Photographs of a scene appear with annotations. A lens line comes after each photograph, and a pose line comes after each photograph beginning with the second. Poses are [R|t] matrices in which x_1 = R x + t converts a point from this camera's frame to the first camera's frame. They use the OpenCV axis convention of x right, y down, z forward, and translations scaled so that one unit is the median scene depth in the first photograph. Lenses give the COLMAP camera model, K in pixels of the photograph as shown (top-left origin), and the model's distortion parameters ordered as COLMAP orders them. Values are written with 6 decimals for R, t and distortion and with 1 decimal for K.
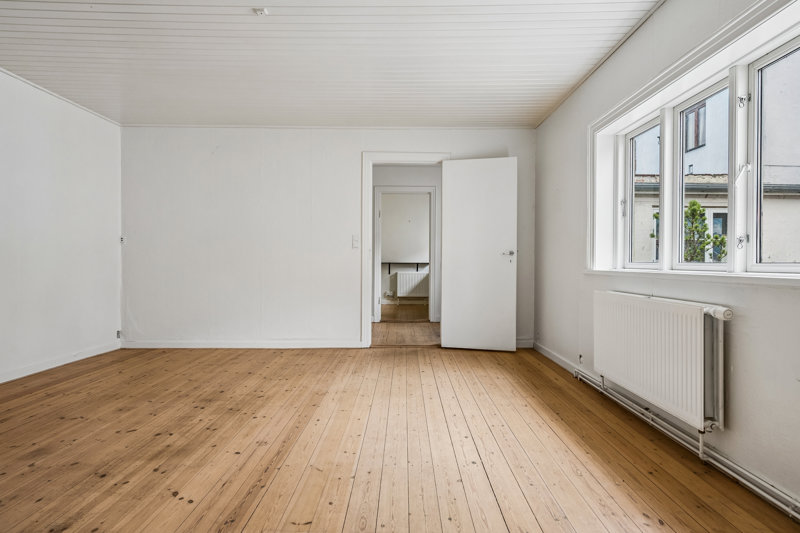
lens RADIAL K [[393.5, 0, 400.0], [0, 393.5, 266.5], [0, 0, 1]] dist [-0.000993, 0.000114]
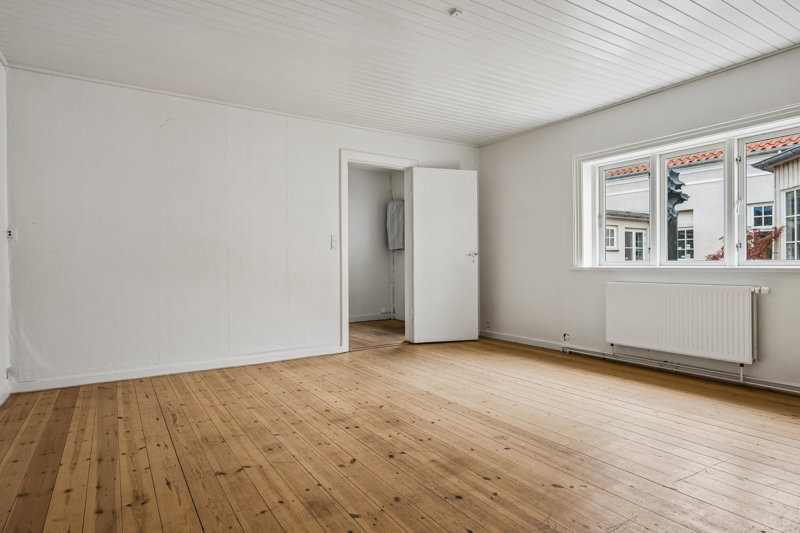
lens RADIAL K [[397.7, 0, 387.3], [0, 397.7, 265.9], [0, 0, 1]] dist [0.000311, 0.000178]
pose [[0.883071, -0.012625, 0.469070, -0.948951], [0.014568, 0.999894, -0.000515, -0.005726], [-0.469013, 0.007288, 0.883161, 0.182346]]
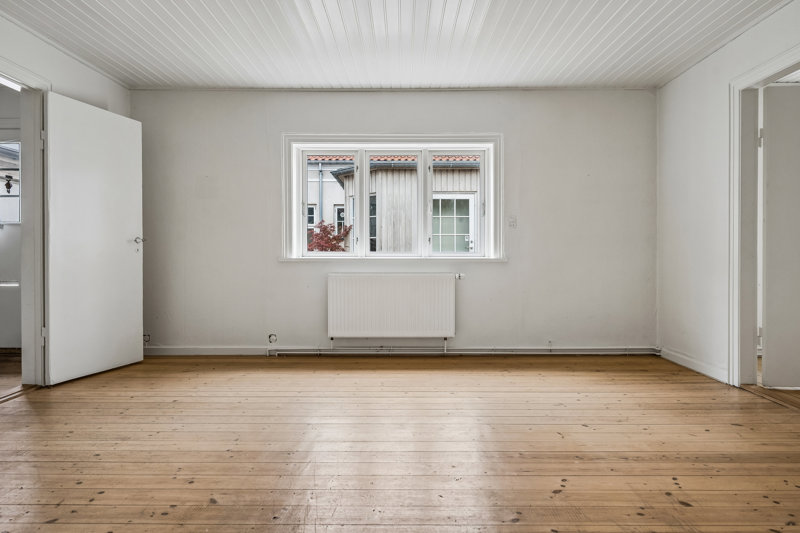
lens RADIAL K [[456.3, 0, 341.4], [0, 456.3, 257.4], [0, 0, 1]] dist [-0.001734, -0.000032]
pose [[0.141901, -0.012751, 0.989799, -1.143624], [0.009397, 0.999889, 0.011534, -0.010699], [-0.989836, 0.007665, 0.142006, 0.889579]]
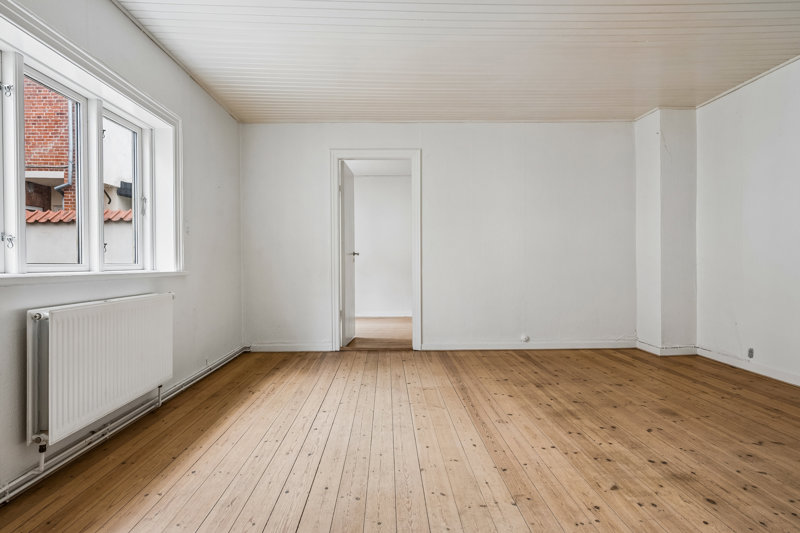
lens RADIAL K [[531.8, 0, 400.0], [0, 531.8, 266.5], [0, 0, 1]] dist [-0.000998, -0.000576]
pose [[-0.999485, 0.004585, -0.031751, -0.011175], [0.004146, 0.999895, 0.013882, -0.015192], [0.031811, 0.013743, -0.999399, 2.157928]]
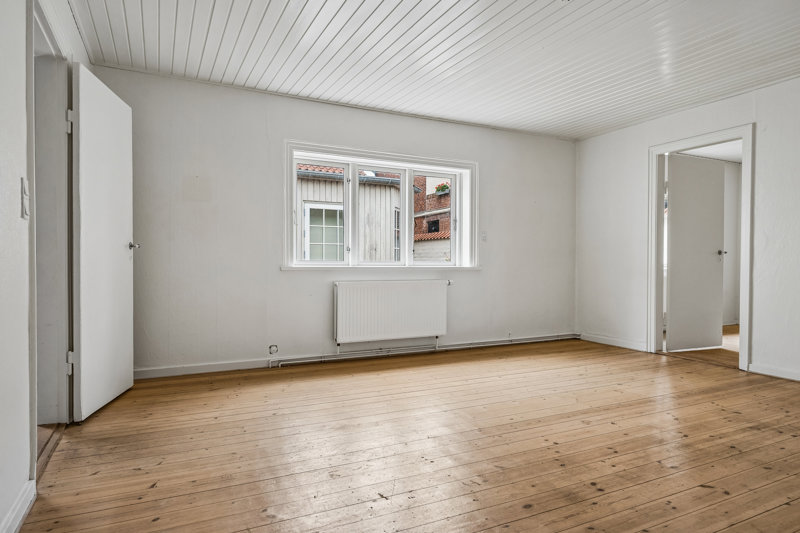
lens RADIAL K [[495.3, 0, 316.5], [0, 495.3, 266.4], [0, 0, 1]] dist [-0.001605, -0.000367]
pose [[-0.299529, -0.013702, 0.953989, -1.265772], [0.002811, 0.999880, 0.015244, -0.019463], [-0.954083, 0.007248, -0.299454, 1.860913]]
